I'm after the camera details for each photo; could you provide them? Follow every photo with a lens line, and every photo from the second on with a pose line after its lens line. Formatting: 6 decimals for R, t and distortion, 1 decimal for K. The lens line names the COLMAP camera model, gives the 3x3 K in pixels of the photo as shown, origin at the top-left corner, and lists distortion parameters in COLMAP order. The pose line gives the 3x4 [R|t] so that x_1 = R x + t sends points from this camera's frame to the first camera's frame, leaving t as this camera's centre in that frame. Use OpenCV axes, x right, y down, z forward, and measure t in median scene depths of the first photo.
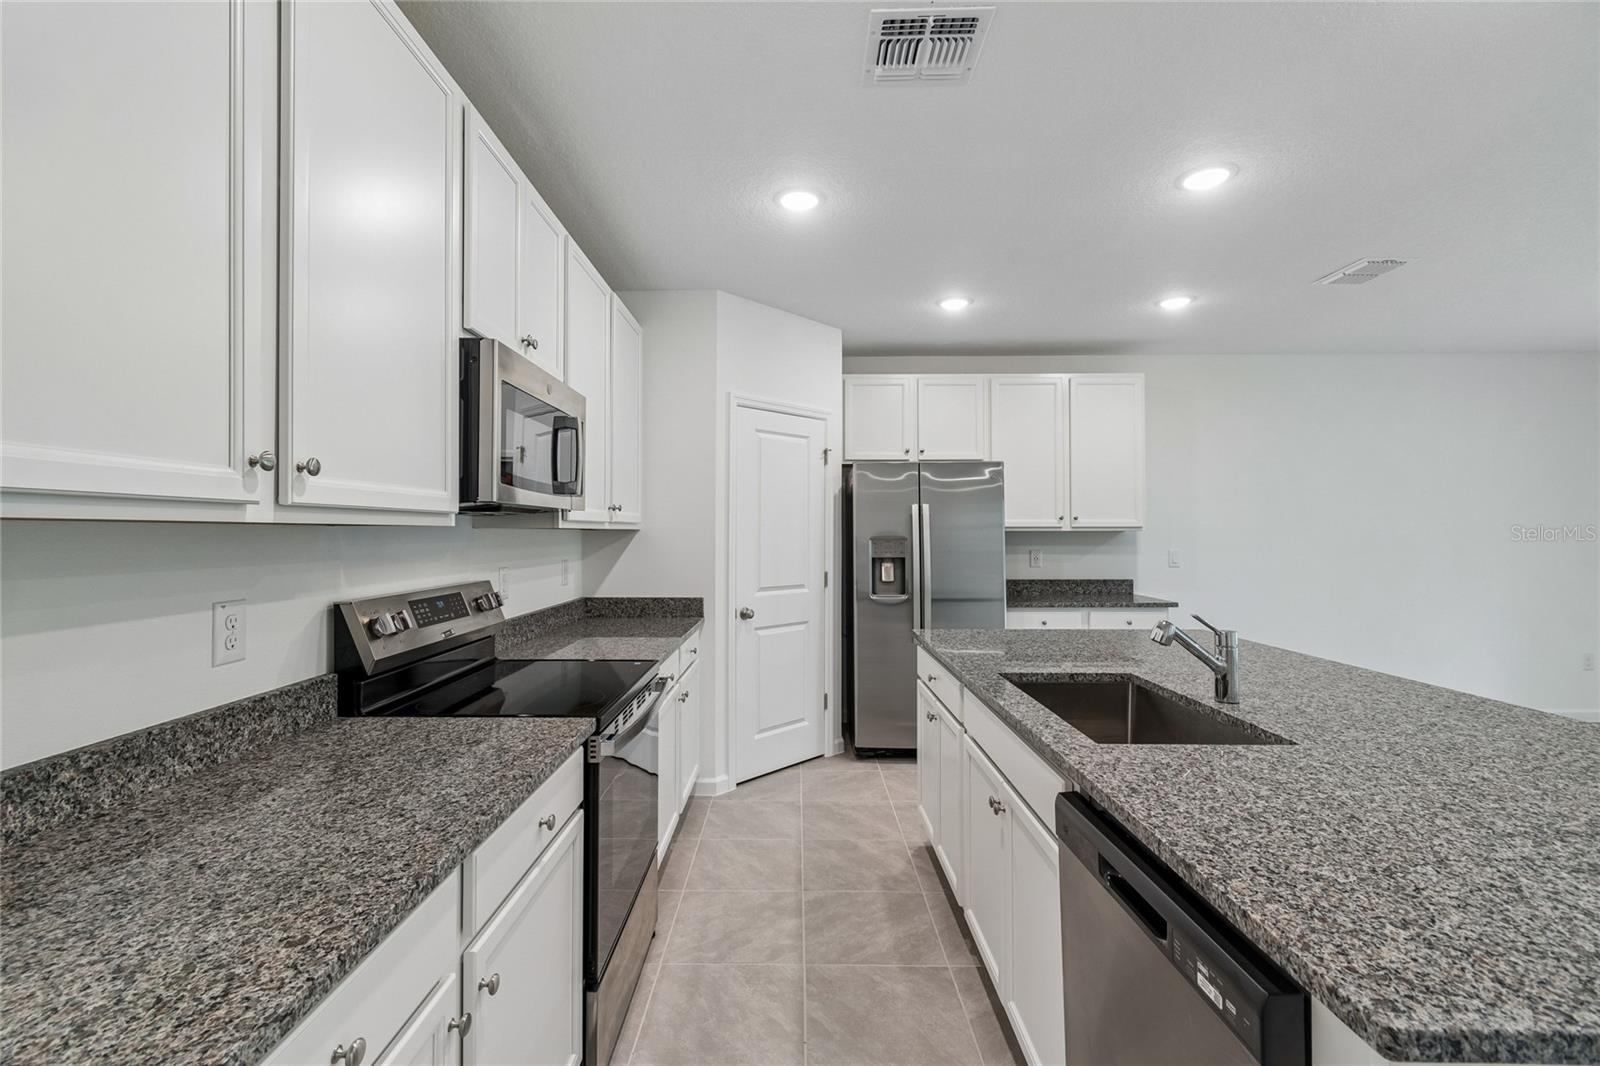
lens RADIAL K [[708.9, 0, 788.3], [0, 708.9, 525.3], [0, 0, 1]] dist [0.008482, -0.003864]
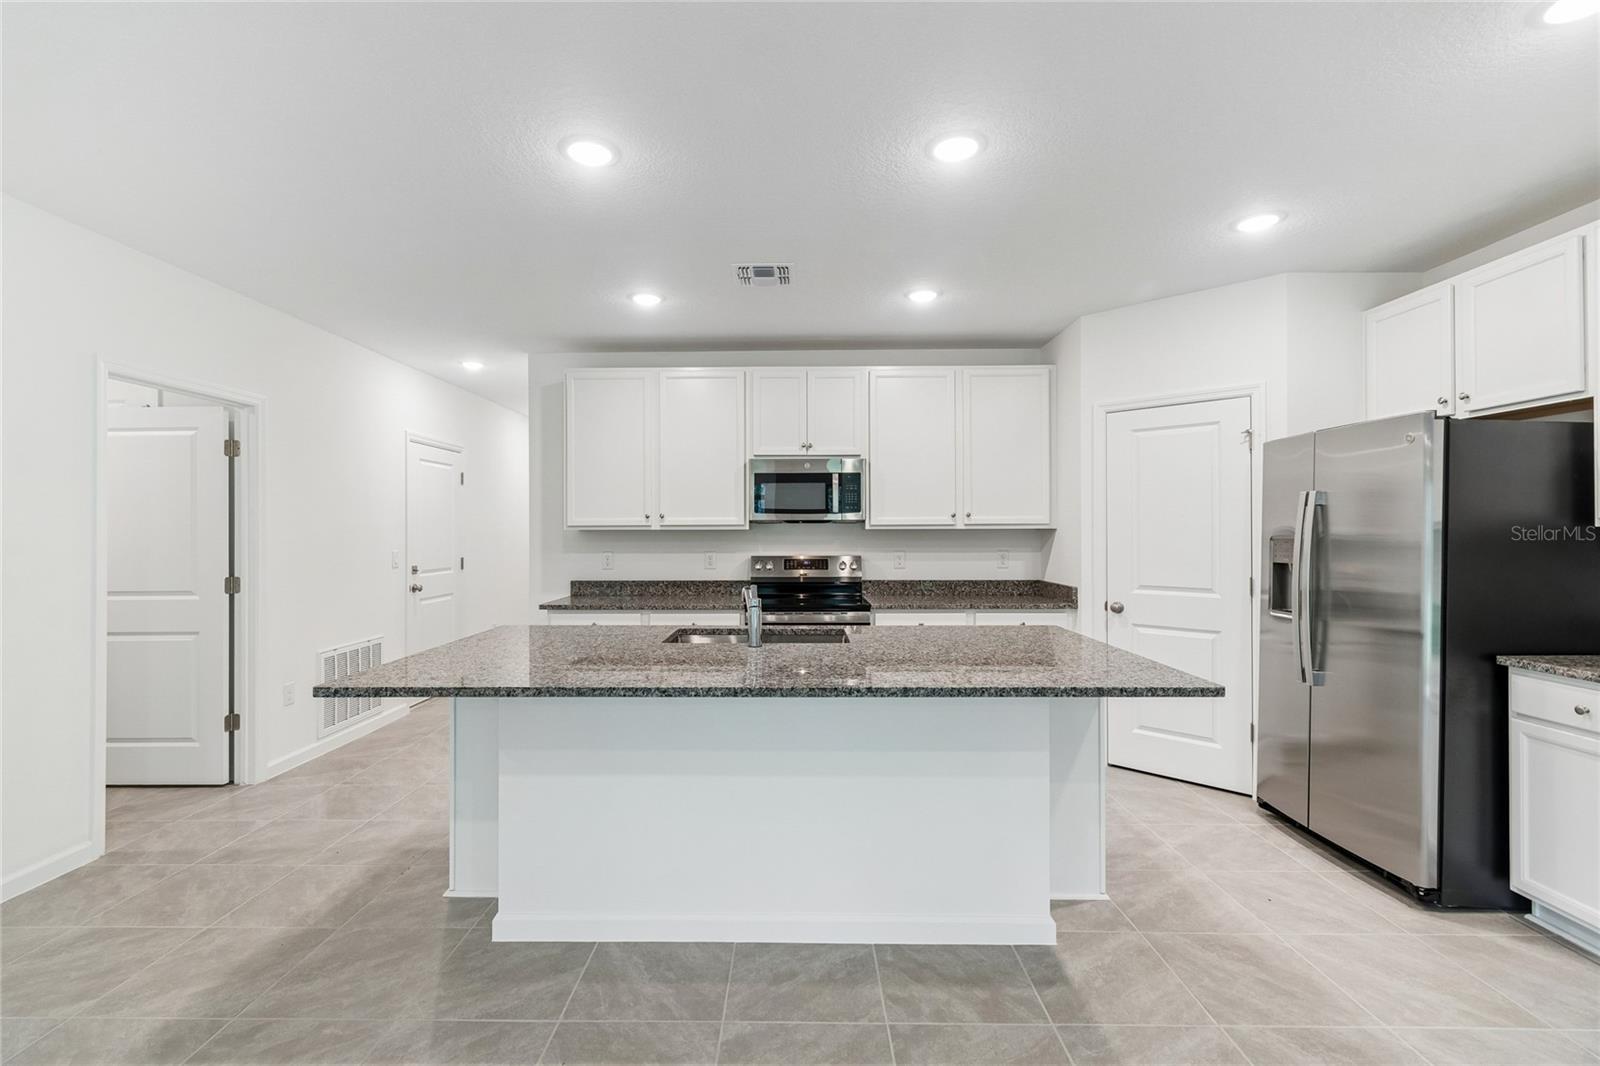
lens RADIAL K [[708.9, 0, 791.3], [0, 708.9, 535.2], [0, 0, 1]] dist [0.008482, -0.003864]
pose [[-0.001875, 0.003749, -0.999991, 1.669321], [0.011722, 0.999924, 0.003726, 0.010689], [0.999930, -0.011715, -0.001919, 0.863900]]
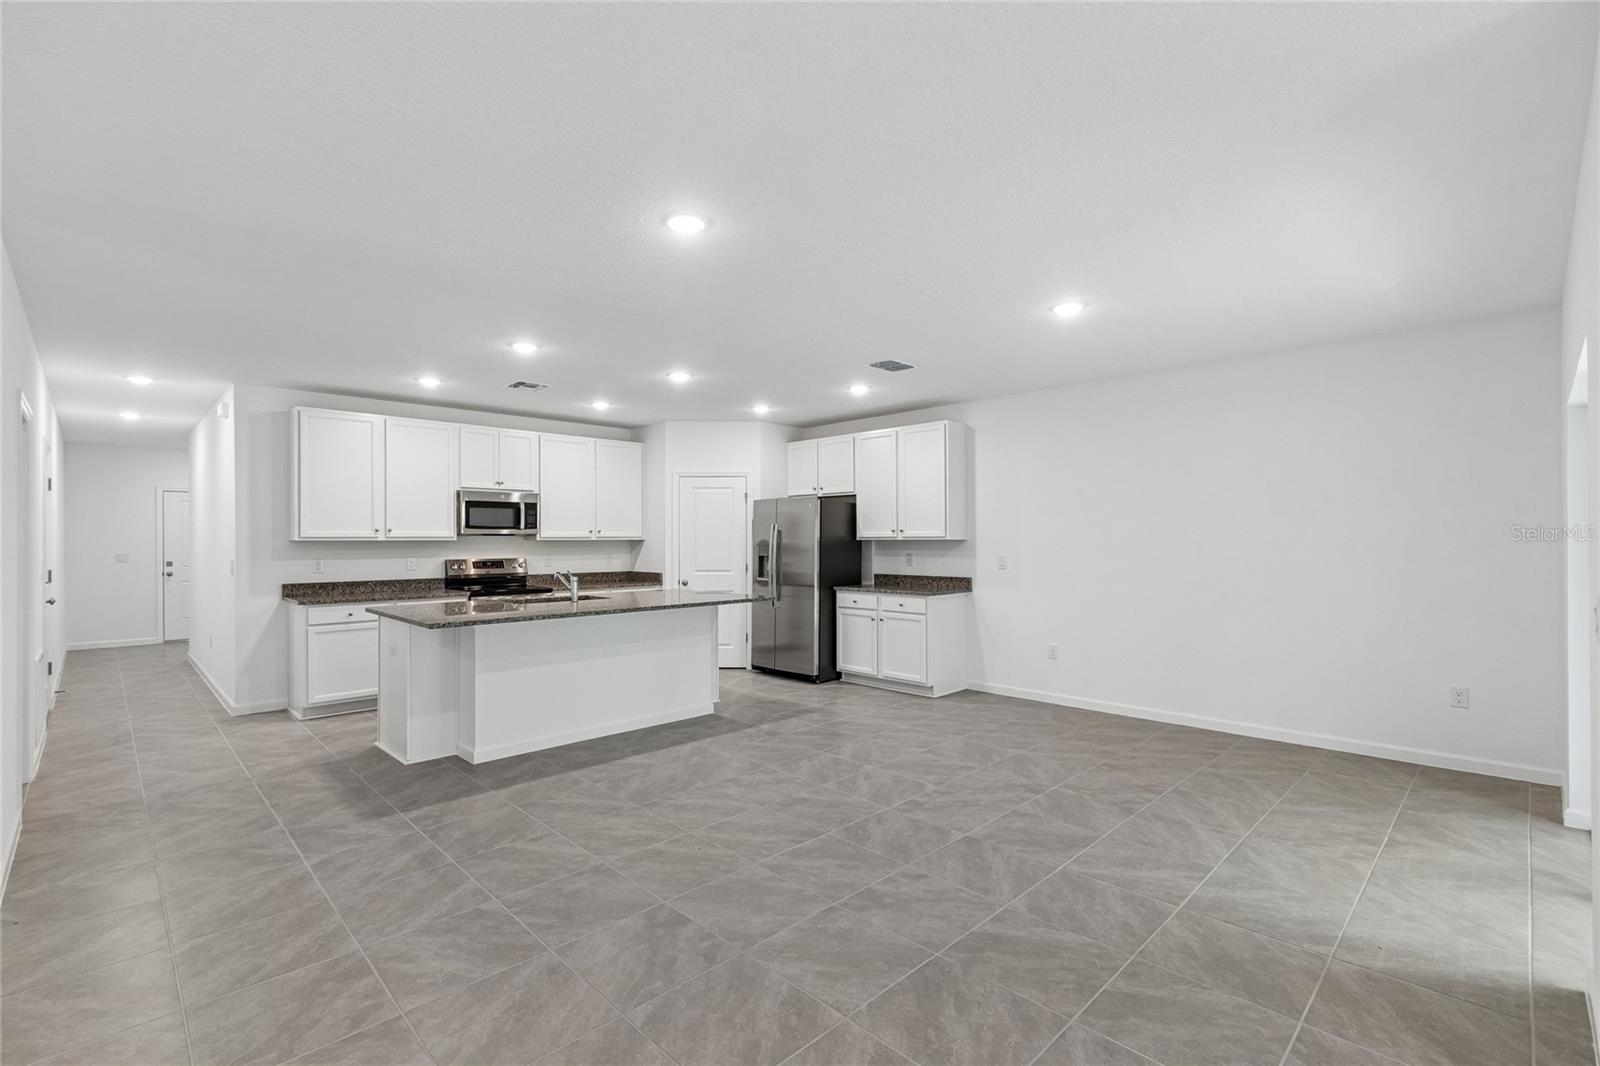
lens RADIAL K [[708.9, 0, 787.8], [0, 708.9, 544.3], [0, 0, 1]] dist [0.008482, -0.003864]
pose [[0.699359, 0.003816, -0.714760, 2.586211], [0.009212, 0.999855, 0.014353, -0.012413], [0.714711, -0.016622, 0.699222, -0.291920]]
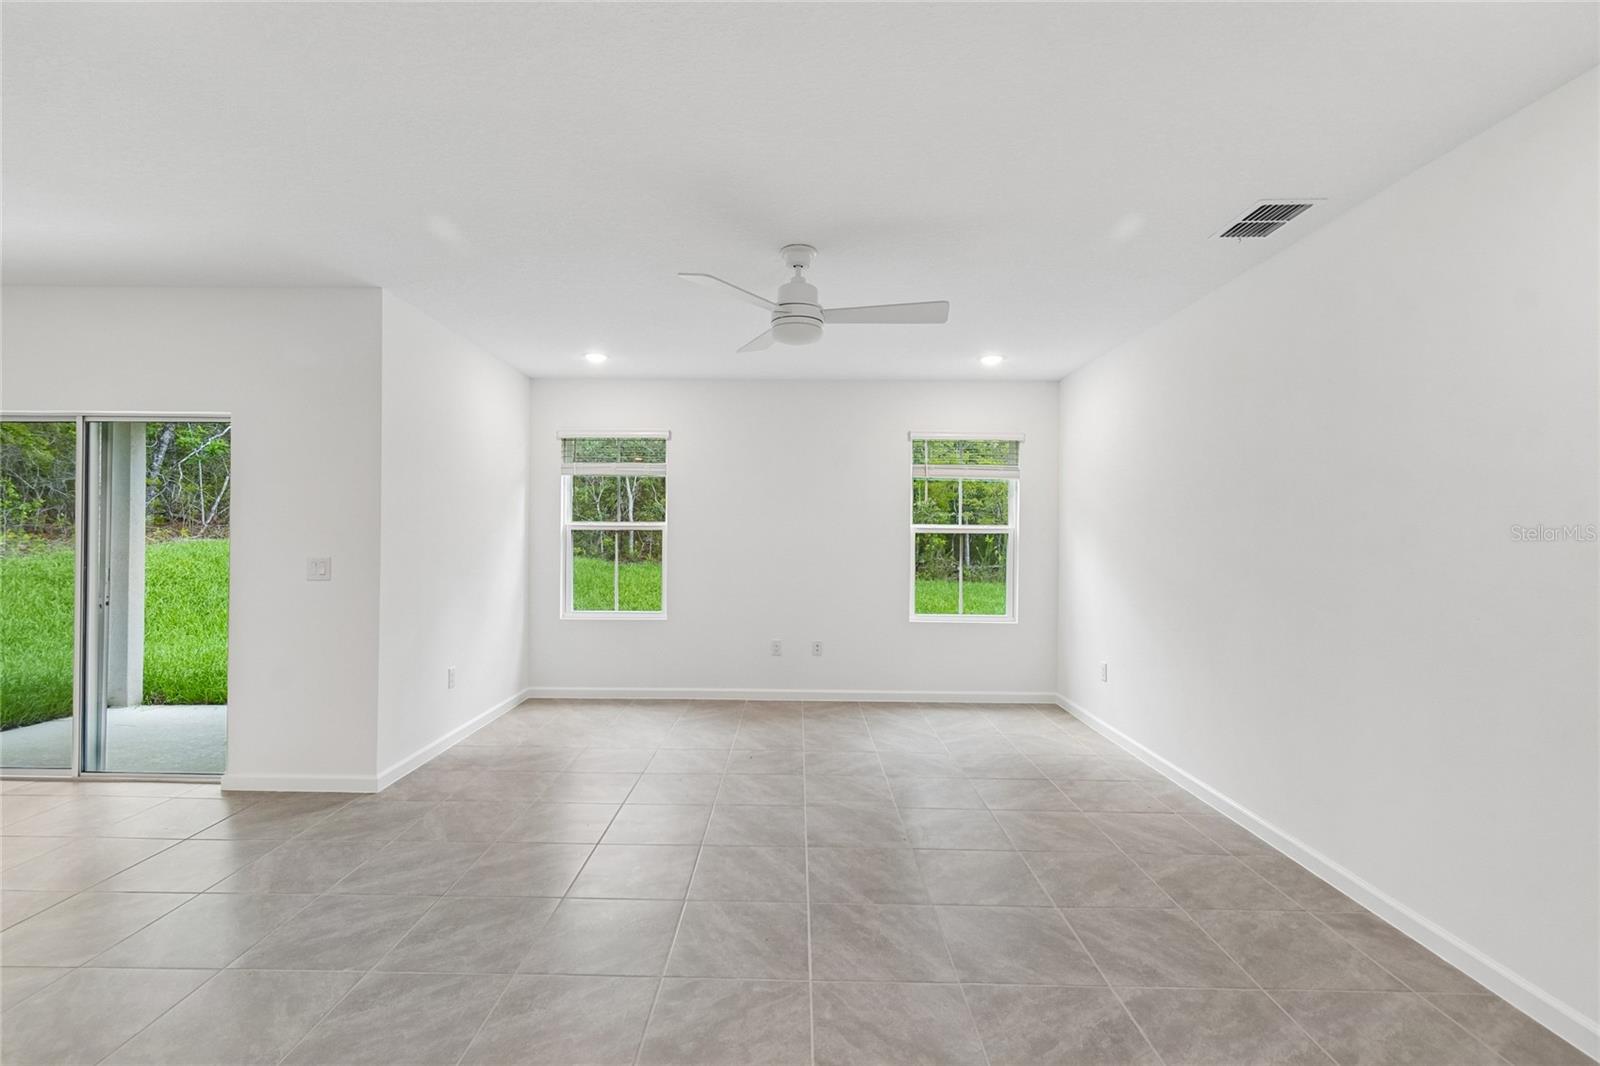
lens RADIAL K [[708.9, 0, 784.1], [0, 708.9, 533.5], [0, 0, 1]] dist [0.008482, -0.003864]
pose [[0.013826, 0.001946, 0.999903, 1.055620], [-0.018745, 0.999823, -0.001686, -0.004366], [-0.999729, -0.018720, 0.013860, -0.187869]]
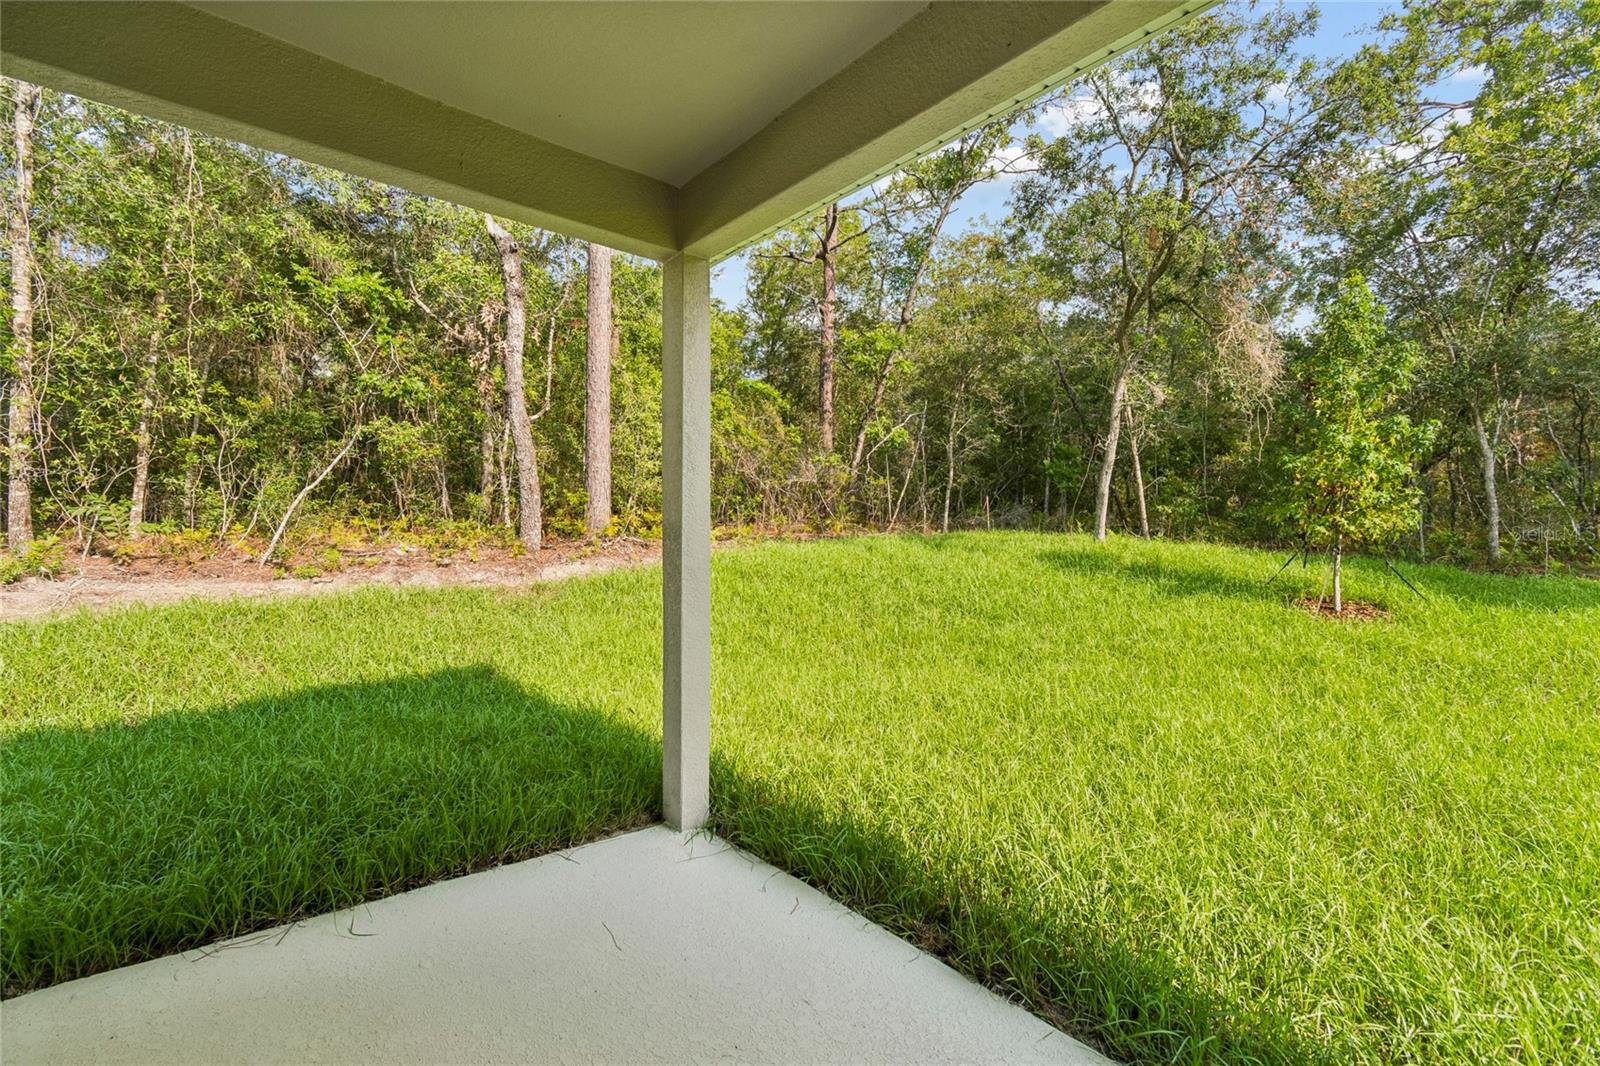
lens RADIAL K [[708.9, 0, 789.8], [0, 708.9, 525.1], [0, 0, 1]] dist [0.008482, -0.003864]
pose [[0.765045, 0.010147, 0.643897, 2.928985], [-0.006393, 0.999946, -0.008161, 0.112546], [-0.643945, 0.002127, 0.765069, 1.103008]]
